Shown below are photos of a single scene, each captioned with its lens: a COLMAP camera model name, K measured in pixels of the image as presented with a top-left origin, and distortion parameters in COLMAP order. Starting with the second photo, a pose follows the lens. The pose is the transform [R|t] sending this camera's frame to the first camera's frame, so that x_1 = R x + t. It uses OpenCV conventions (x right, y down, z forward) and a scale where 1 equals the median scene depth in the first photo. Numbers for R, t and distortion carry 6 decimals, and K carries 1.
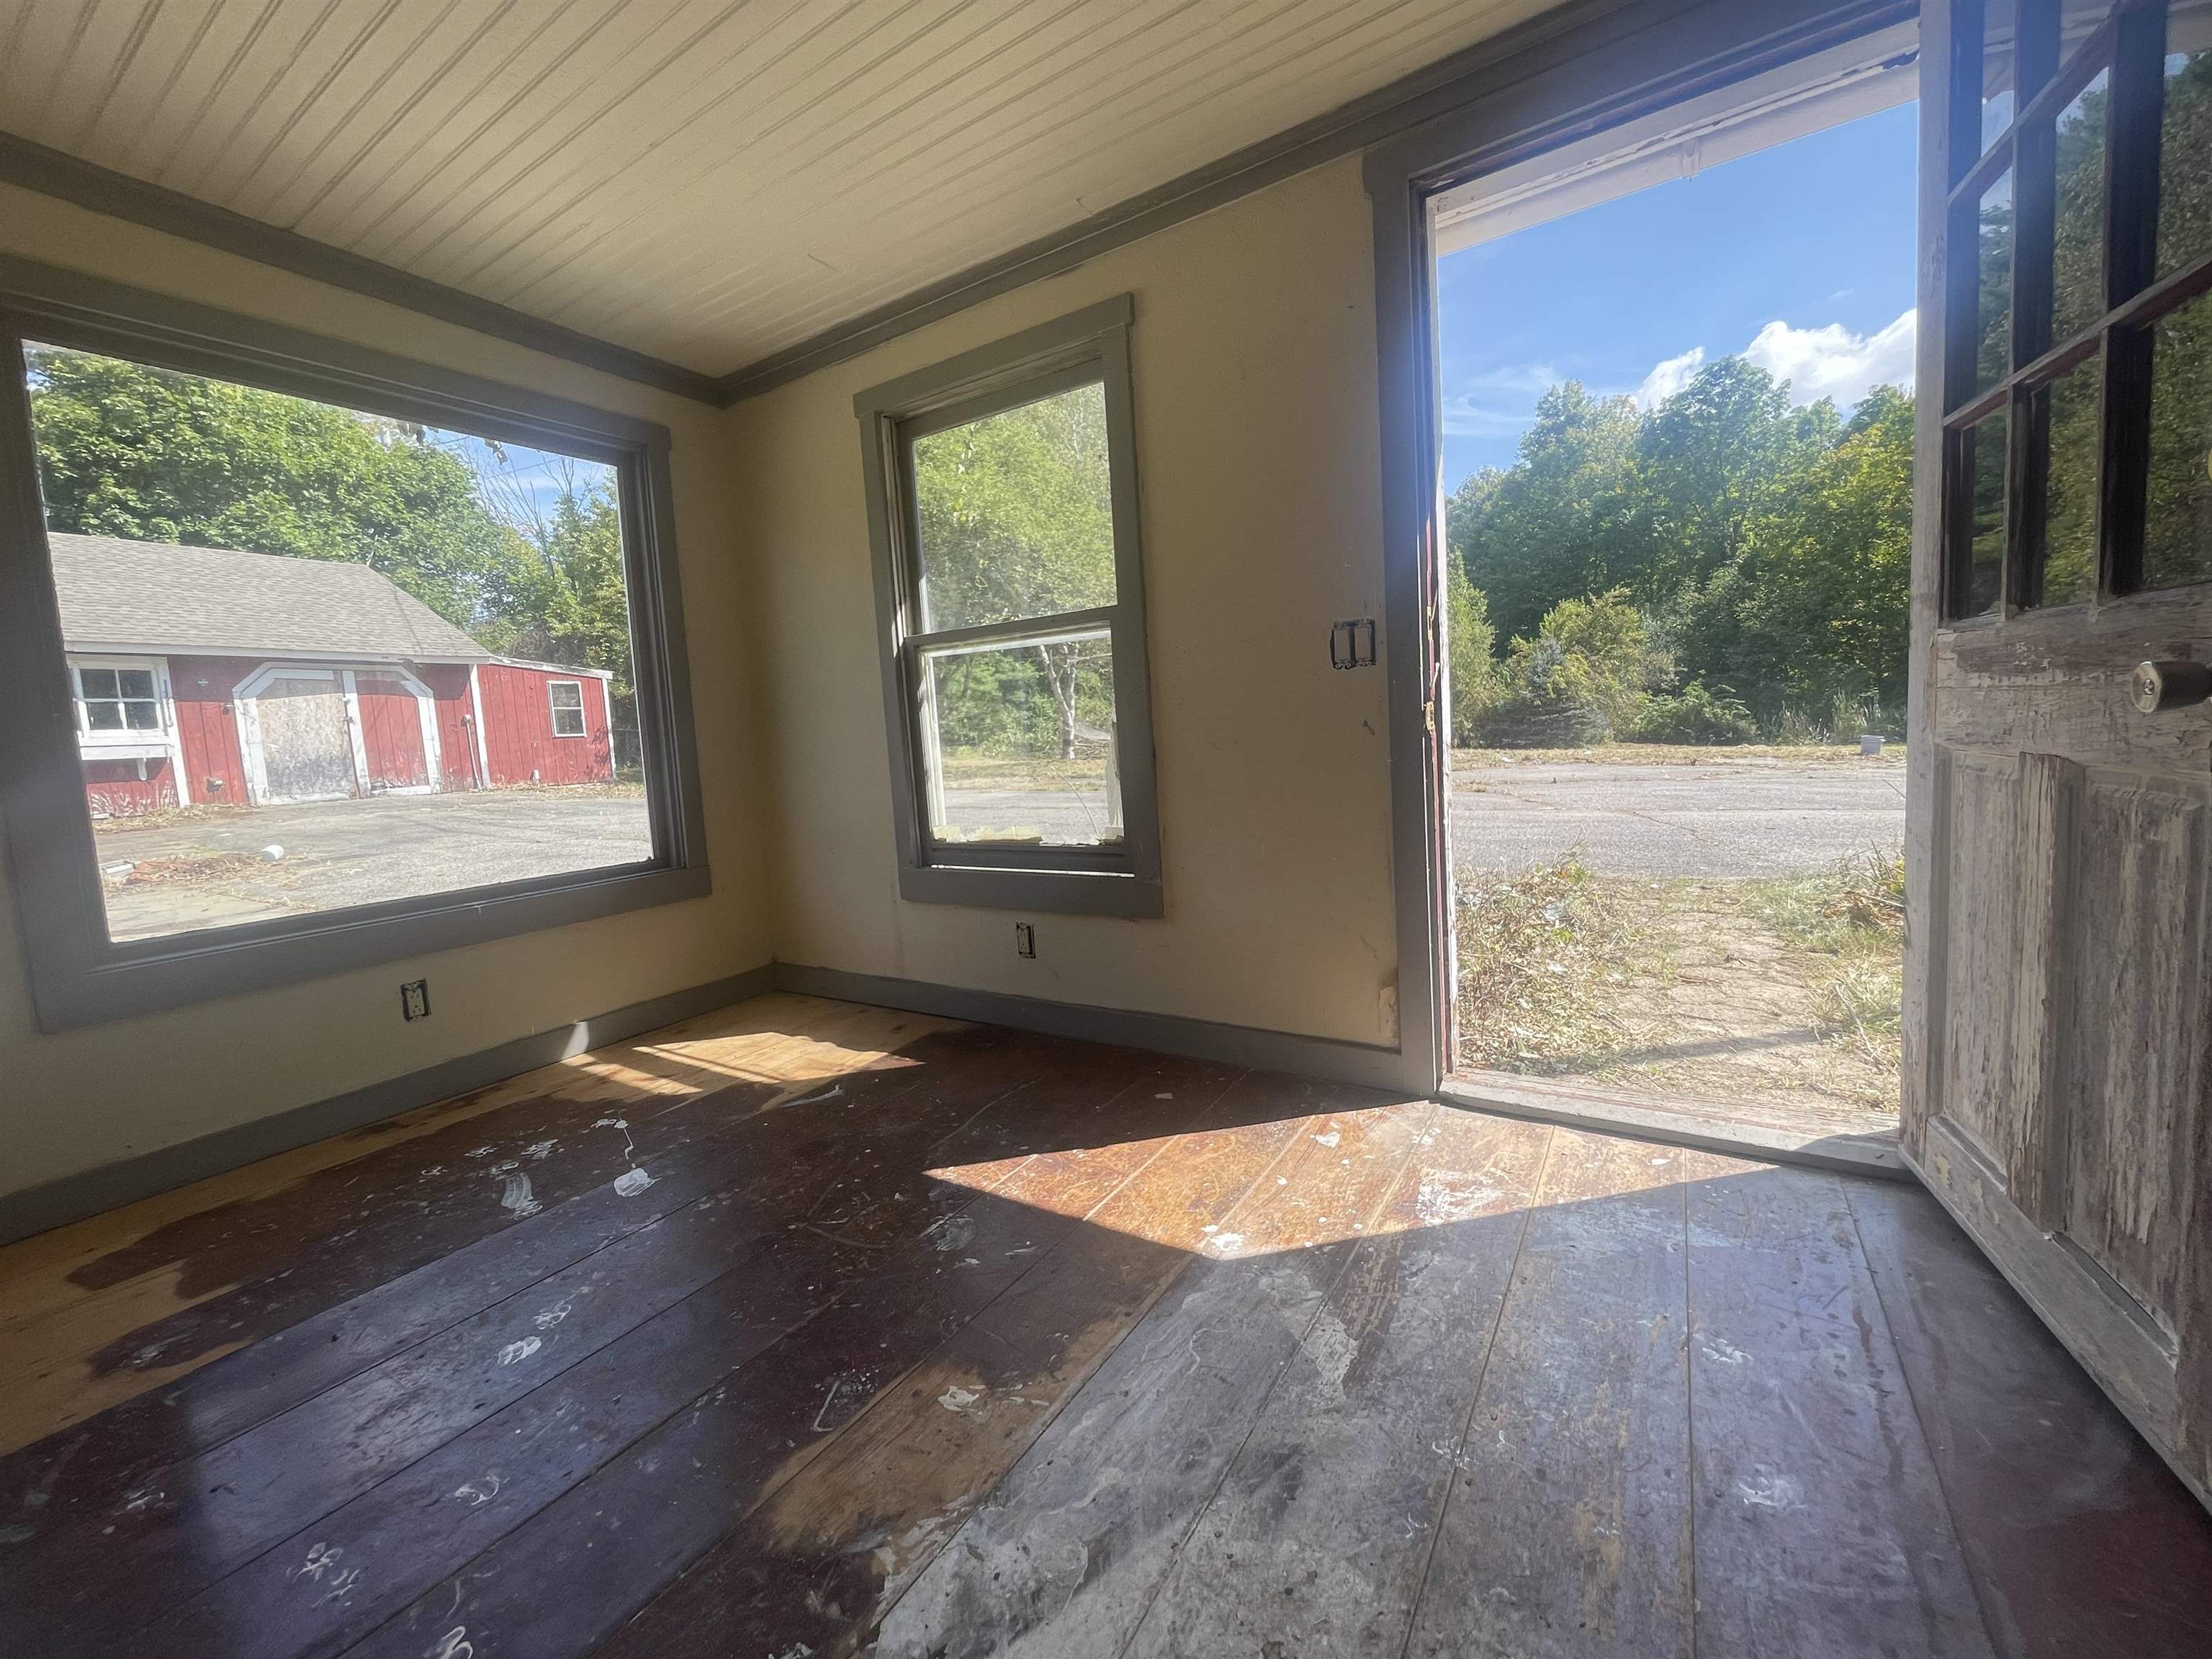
lens RADIAL K [[889.7, 0, 1101.0], [0, 889.7, 812.9], [0, 0, 1]] dist [-0.002093, 0.001052]
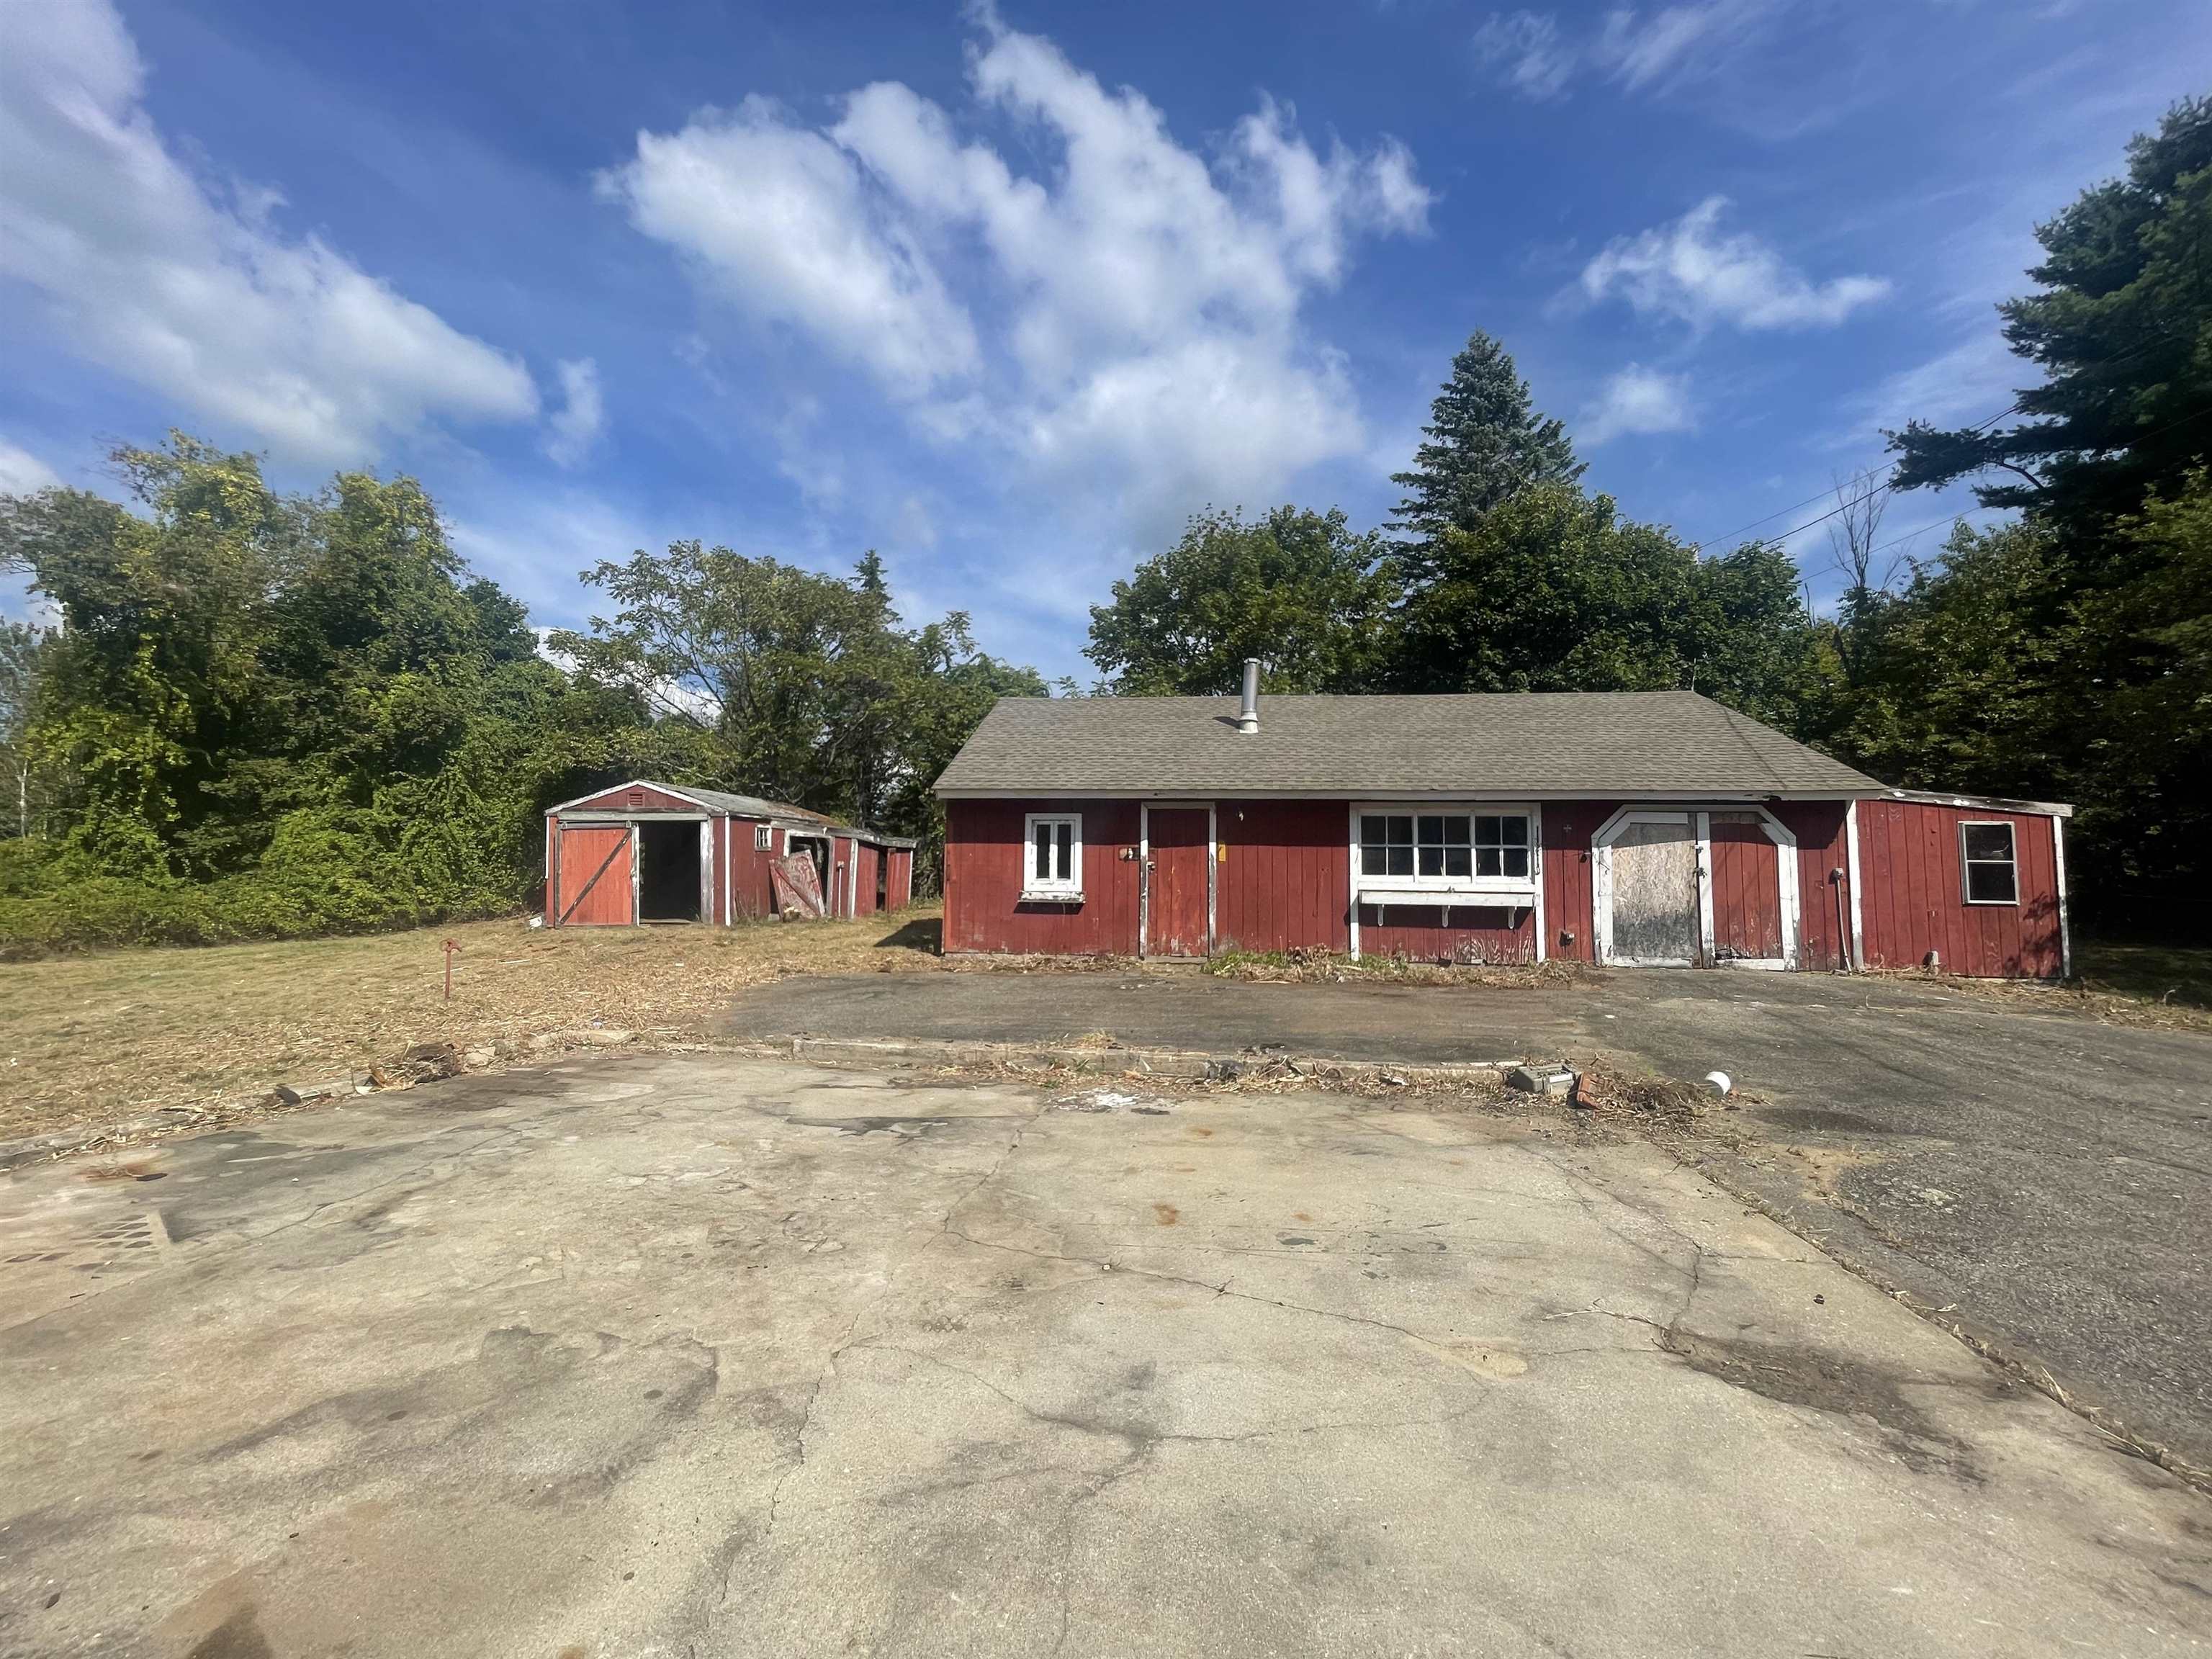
lens RADIAL K [[889.7, 0, 1094.9], [0, 889.7, 822.5], [0, 0, 1]] dist [-0.002093, 0.001052]
pose [[0.392578, 0.001718, -0.919717, -0.259774], [-0.118129, 0.991810, -0.048570, -0.036935], [0.912101, 0.127713, 0.389566, 0.134205]]
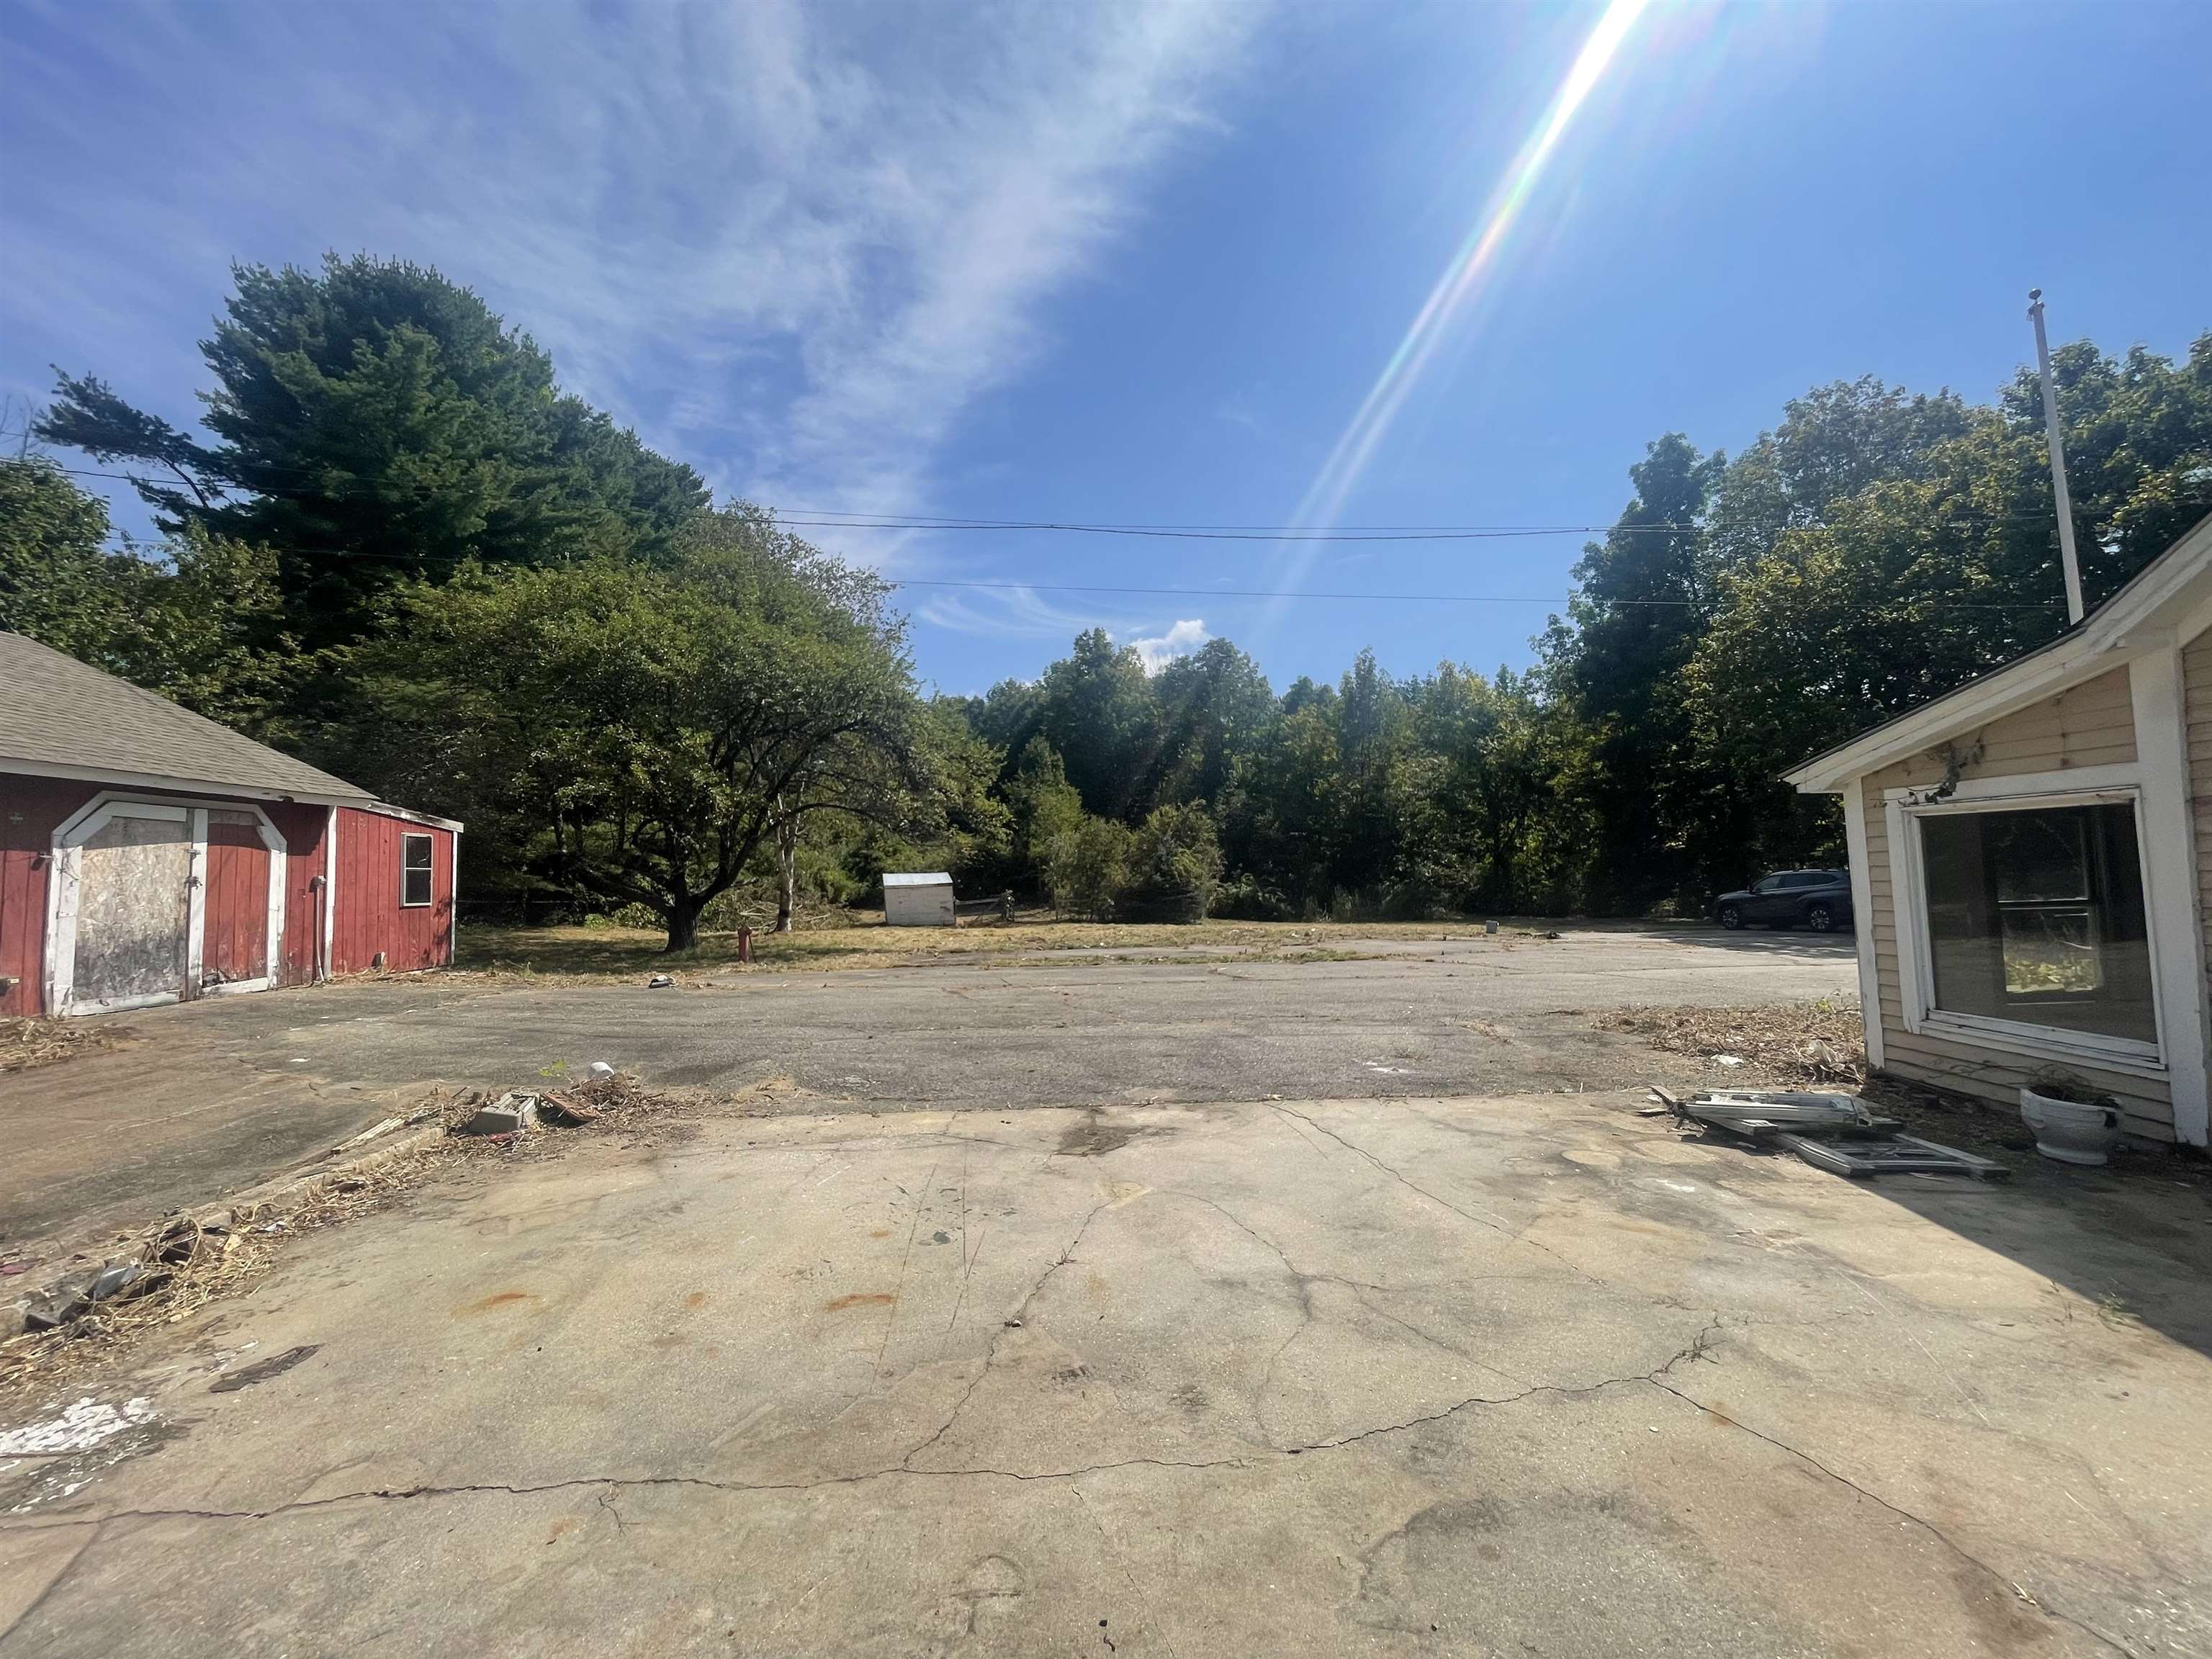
lens RADIAL K [[889.7, 0, 1105.5], [0, 889.7, 818.9], [0, 0, 1]] dist [-0.002093, 0.001052]
pose [[0.835012, 0.072662, 0.545413, -0.543187], [0.026434, 0.984800, -0.171668, -0.014952], [-0.549596, 0.157762, 0.820399, 0.052971]]
